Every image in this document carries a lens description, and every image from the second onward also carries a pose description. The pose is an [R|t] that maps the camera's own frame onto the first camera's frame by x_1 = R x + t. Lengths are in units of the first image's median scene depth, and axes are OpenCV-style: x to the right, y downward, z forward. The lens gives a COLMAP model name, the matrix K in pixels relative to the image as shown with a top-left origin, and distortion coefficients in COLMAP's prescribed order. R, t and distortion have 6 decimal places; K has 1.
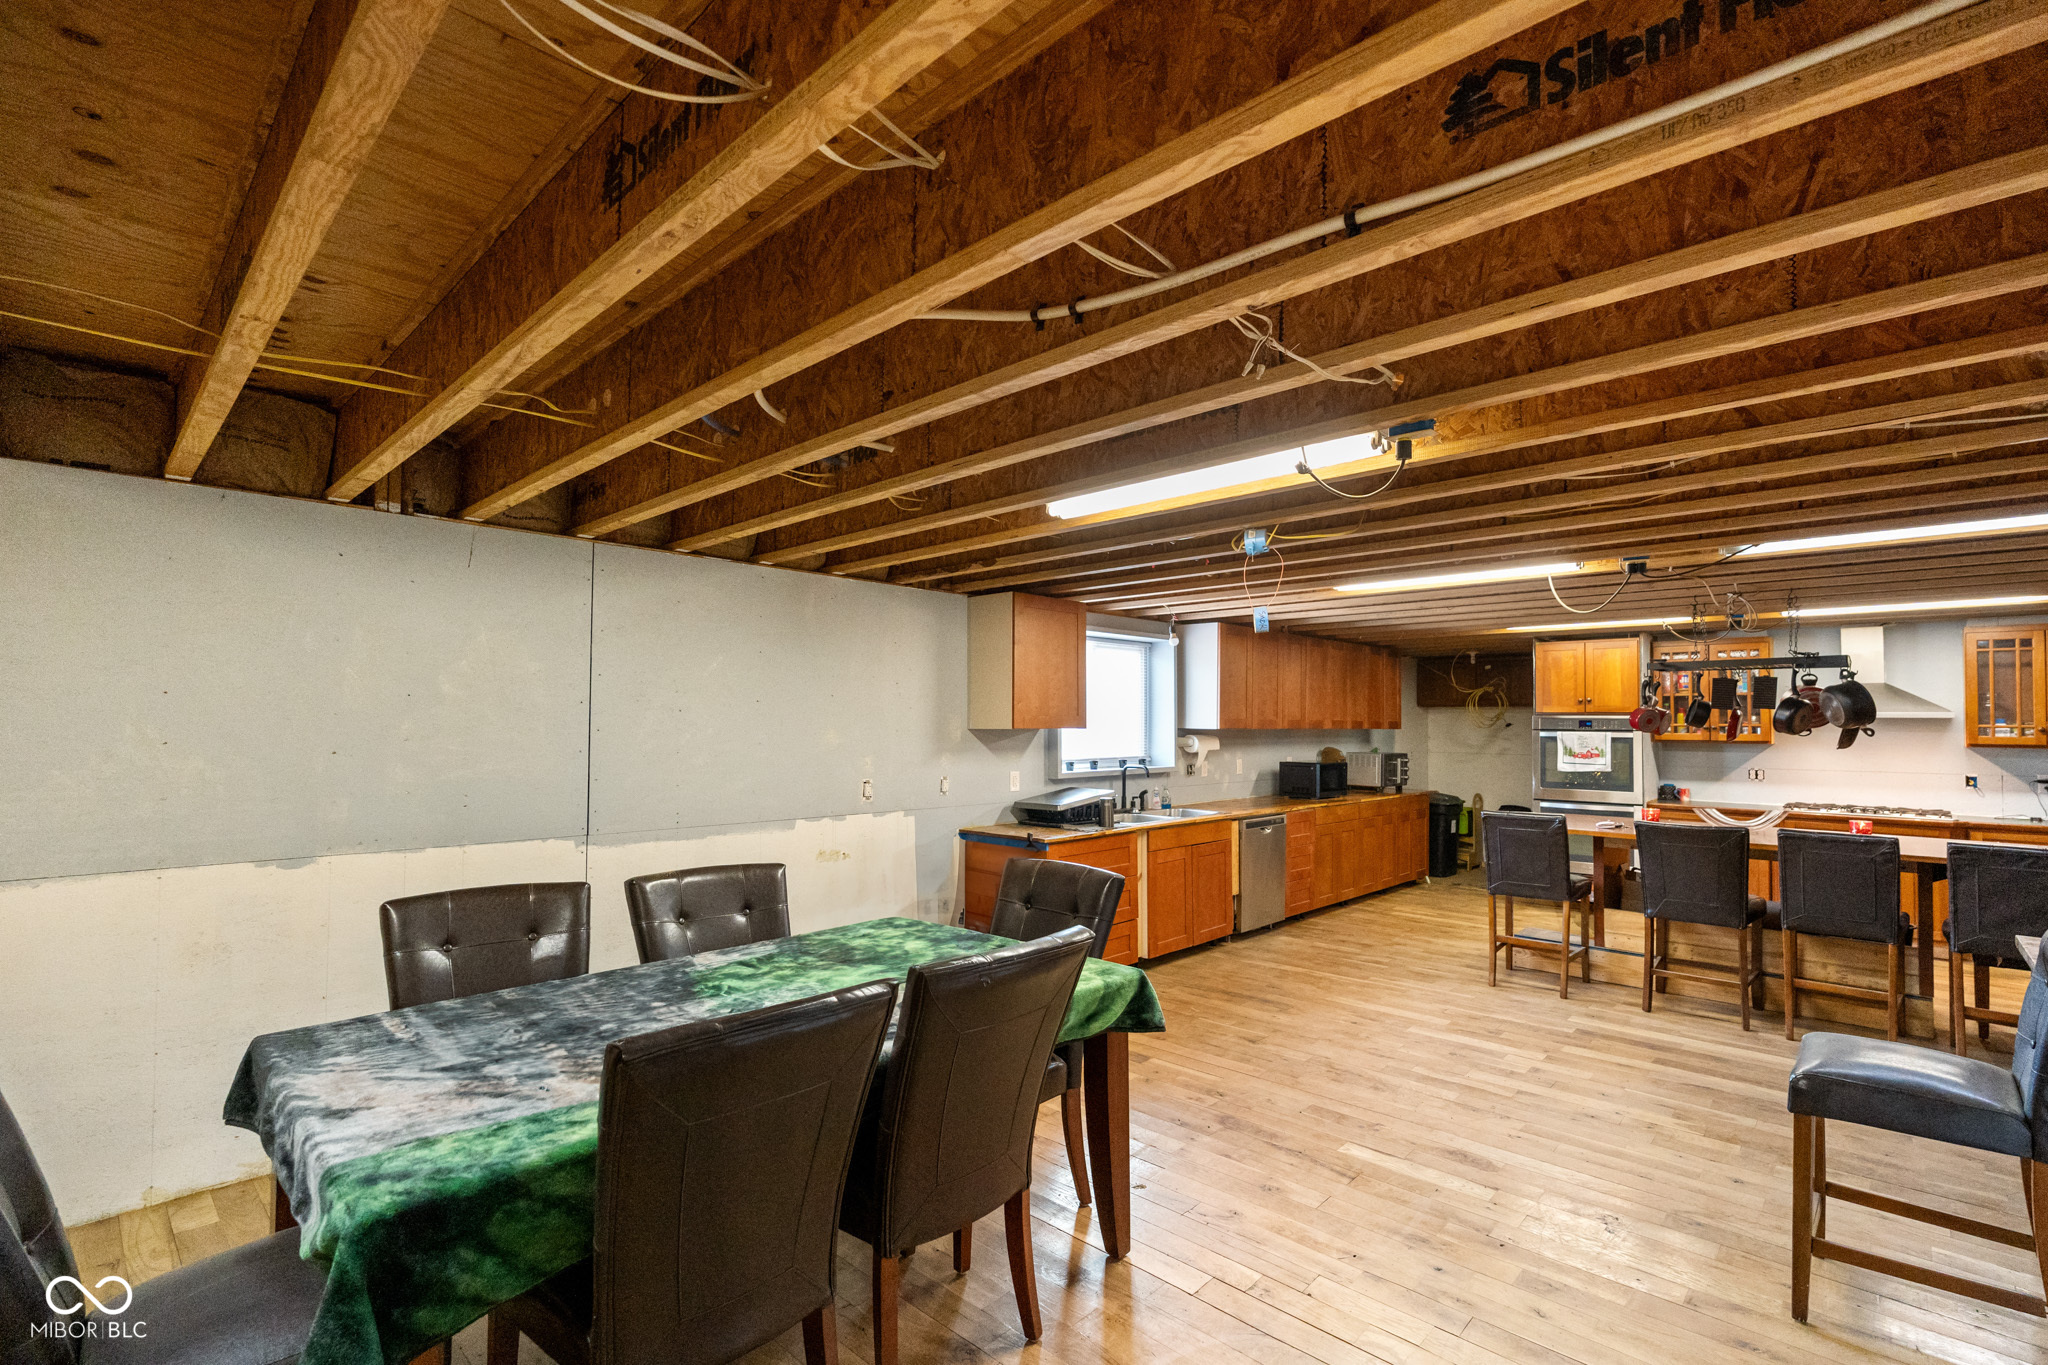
lens RADIAL K [[921.9, 0, 1024.0], [0, 921.9, 682.5], [0, 0, 1]] dist [0.002986, 0.000004]
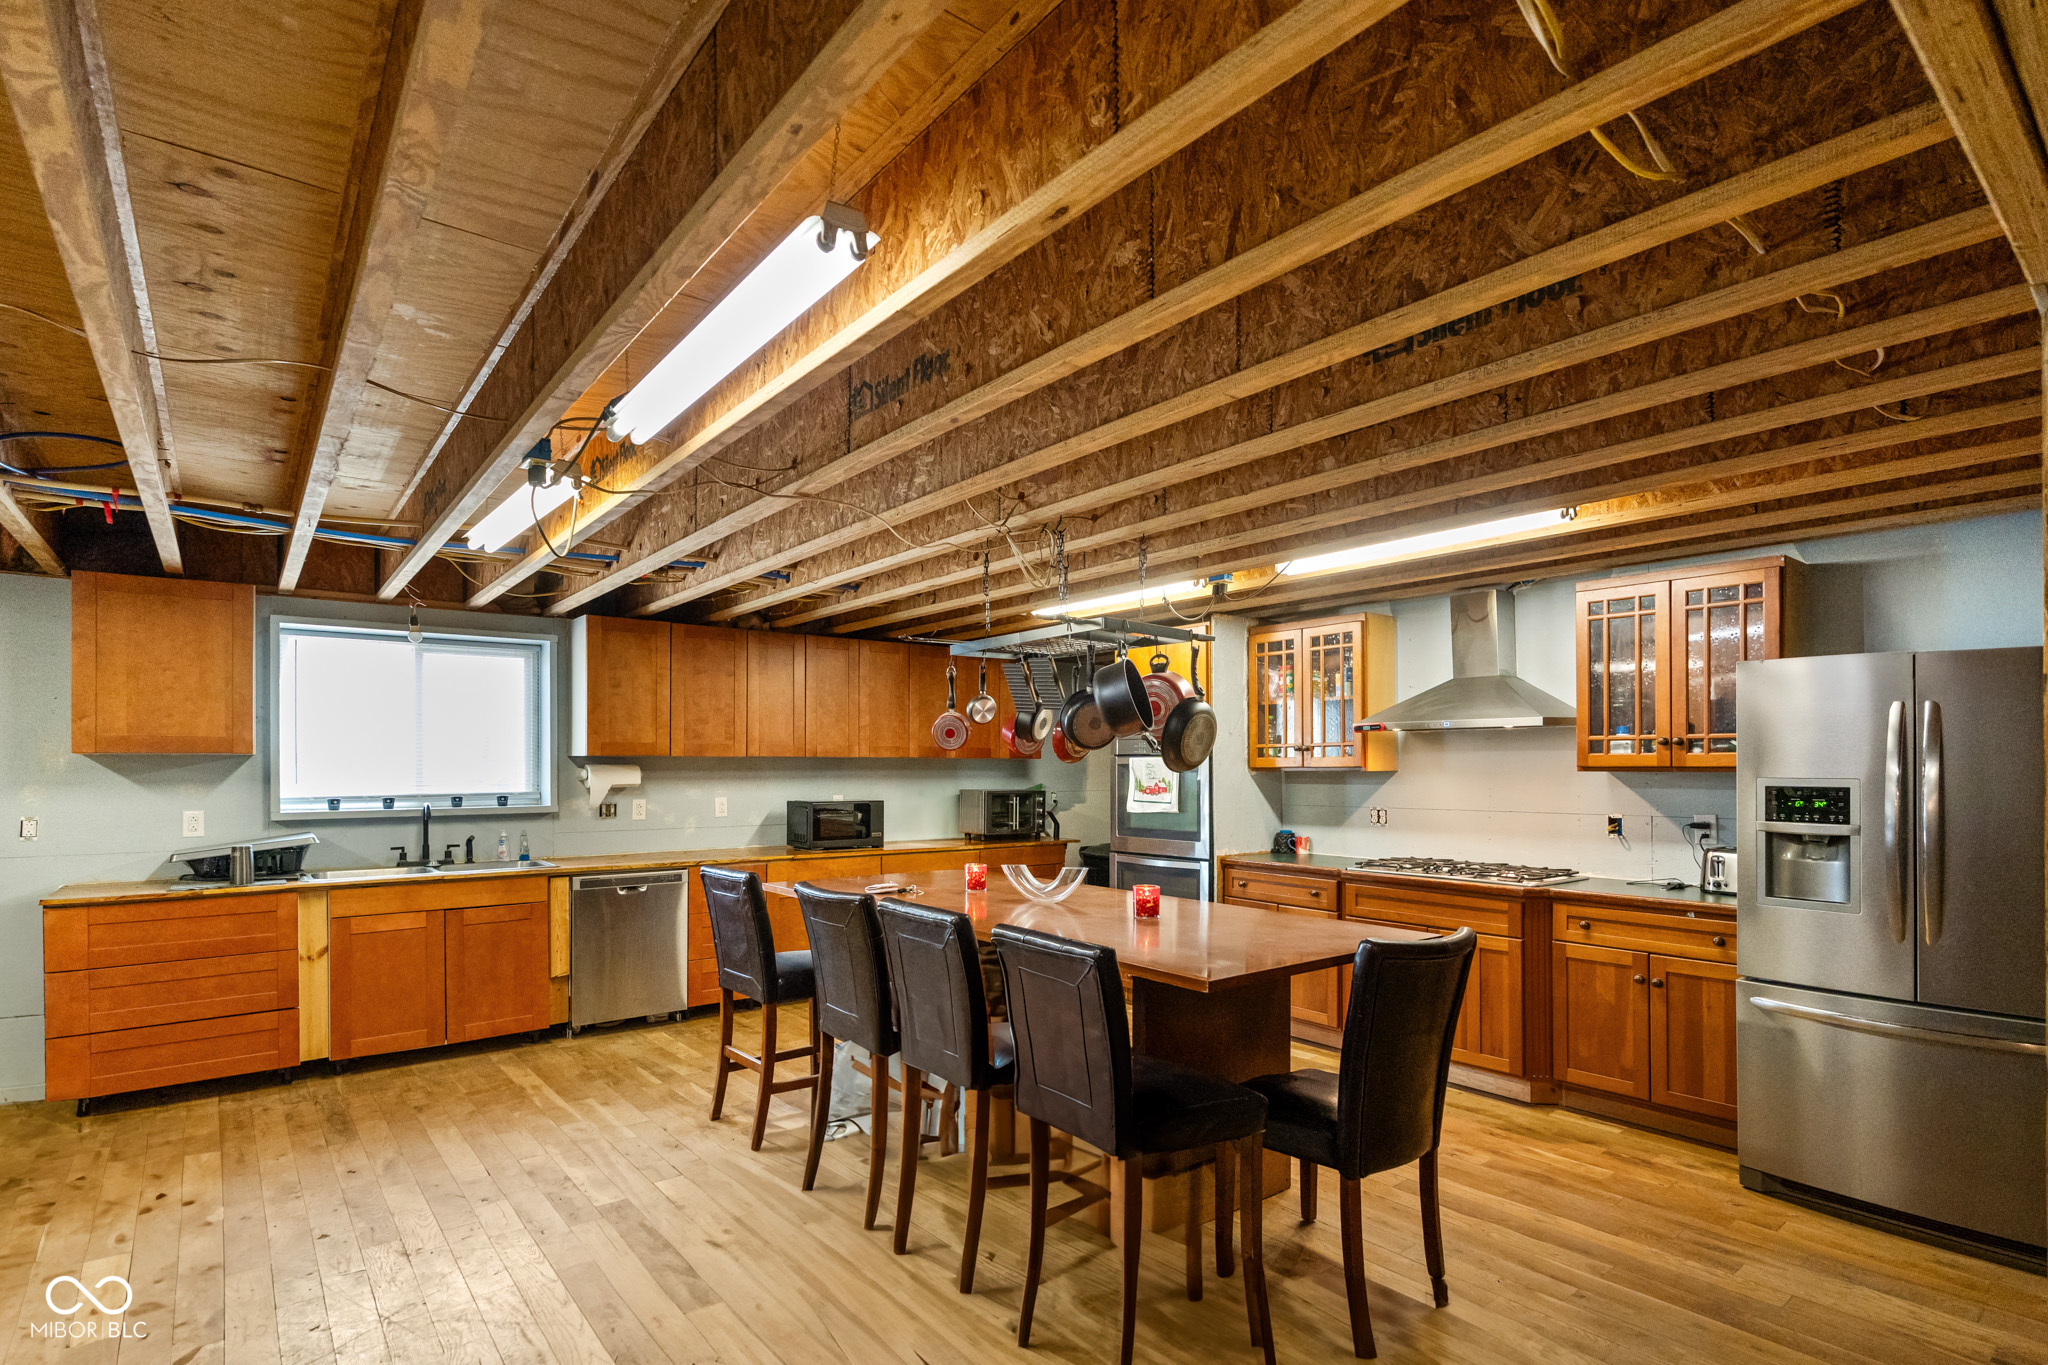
lens RADIAL K [[1004.6, 0, 1018.3], [0, 1004.6, 762.8], [0, 0, 1]] dist [-0.013410, 0.000260]
pose [[0.990699, -0.007975, -0.135837, 0.705755], [0.013200, 0.999205, 0.037606, 0.031344], [0.135429, -0.039049, 0.990017, 0.253149]]
